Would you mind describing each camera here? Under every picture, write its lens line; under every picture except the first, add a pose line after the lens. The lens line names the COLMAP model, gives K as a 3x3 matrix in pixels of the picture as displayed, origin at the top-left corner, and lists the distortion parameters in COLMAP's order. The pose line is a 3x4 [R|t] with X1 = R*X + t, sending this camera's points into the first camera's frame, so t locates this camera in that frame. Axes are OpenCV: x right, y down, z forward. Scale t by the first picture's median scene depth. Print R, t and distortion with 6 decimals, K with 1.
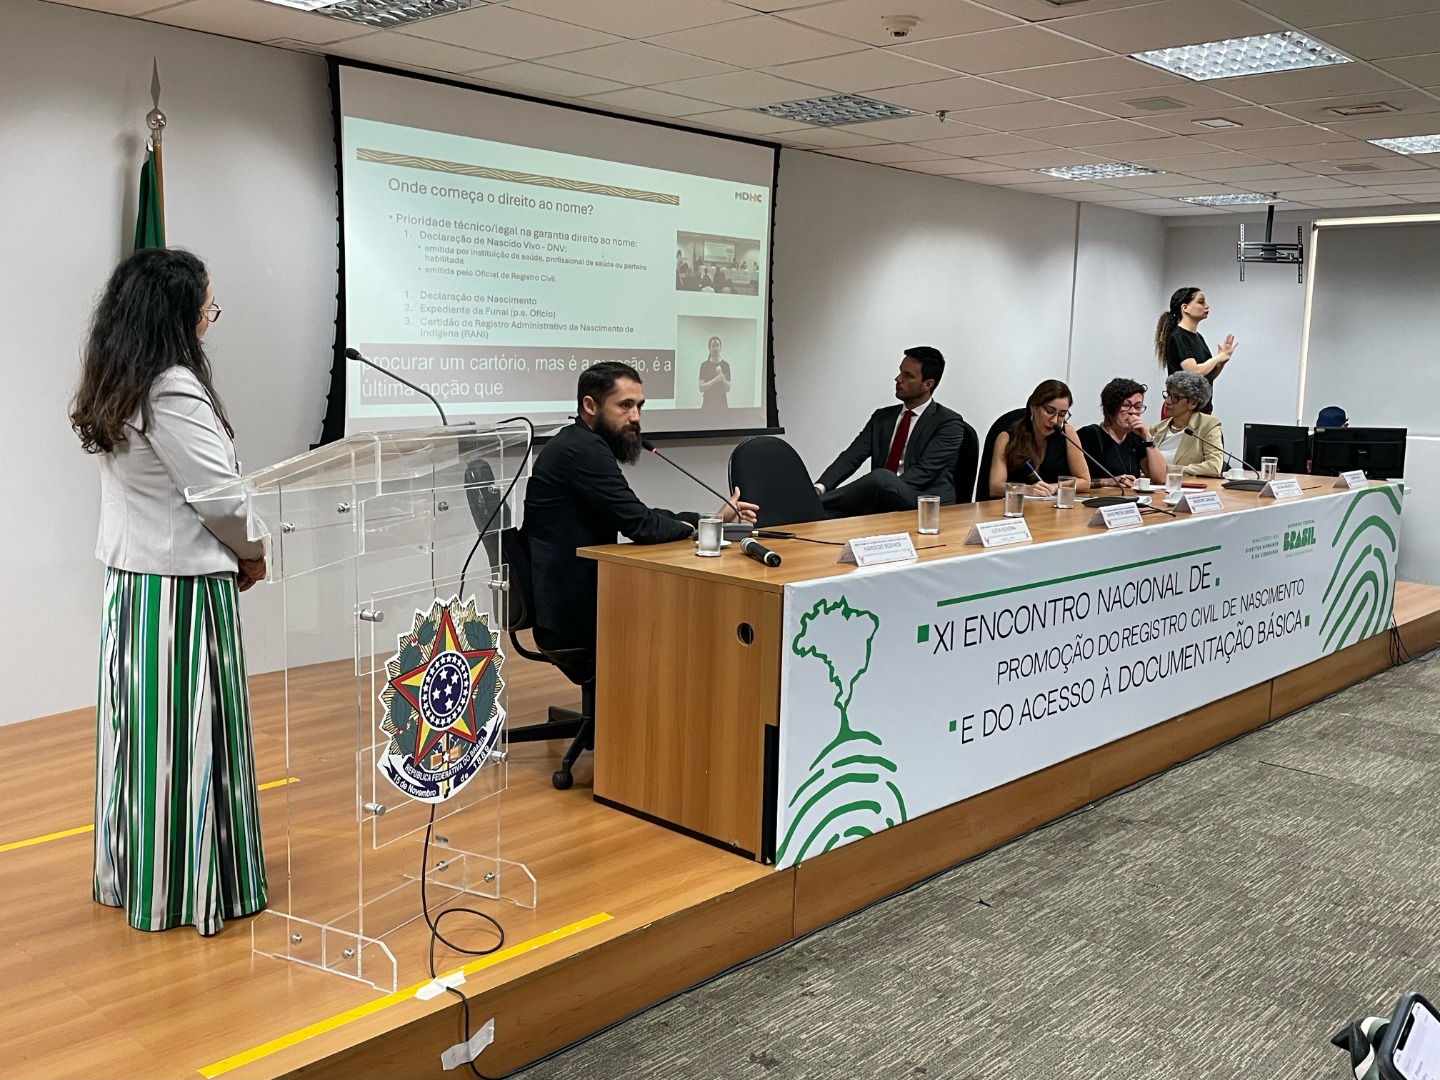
lens RADIAL K [[1367.9, 0, 720.0], [0, 1367.9, 540.0], [0, 0, 1]] dist [0.104666, -0.190859]
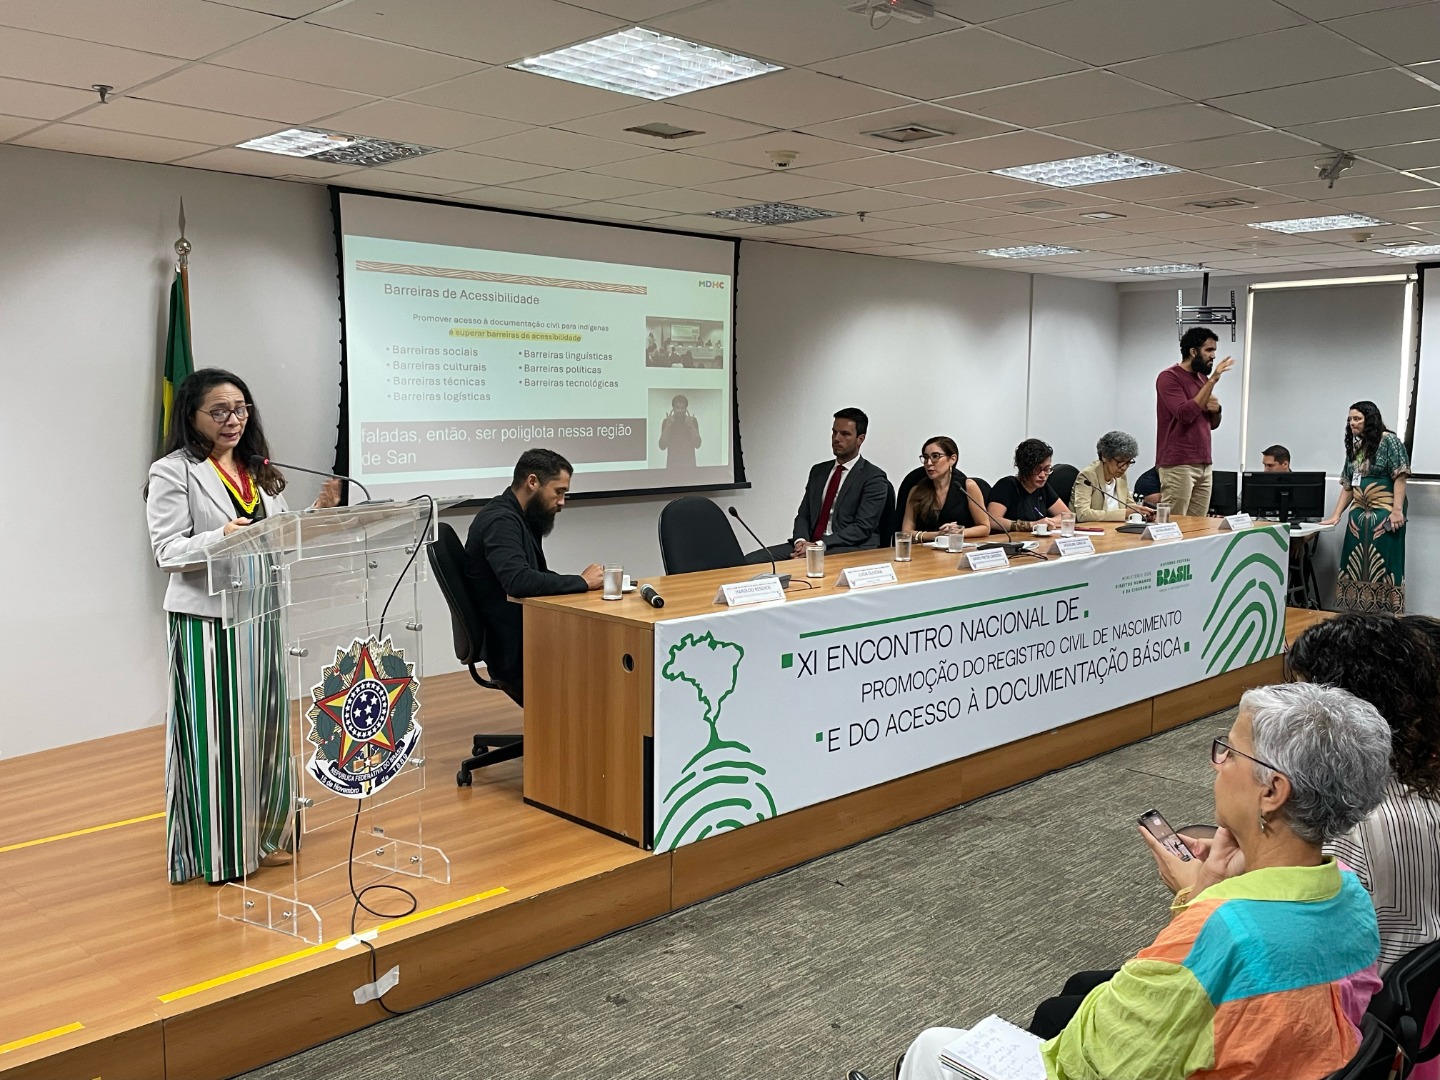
lens RADIAL K [[1284.4, 0, 720.0], [0, 1284.4, 540.0], [0, 0, 1]] dist [0.115185, -0.213849]
pose [[0.999039, -0.016023, -0.040789, 0.132627], [0.014826, 0.999455, -0.029479, -0.006077], [0.041239, 0.028846, 0.998733, -0.143367]]
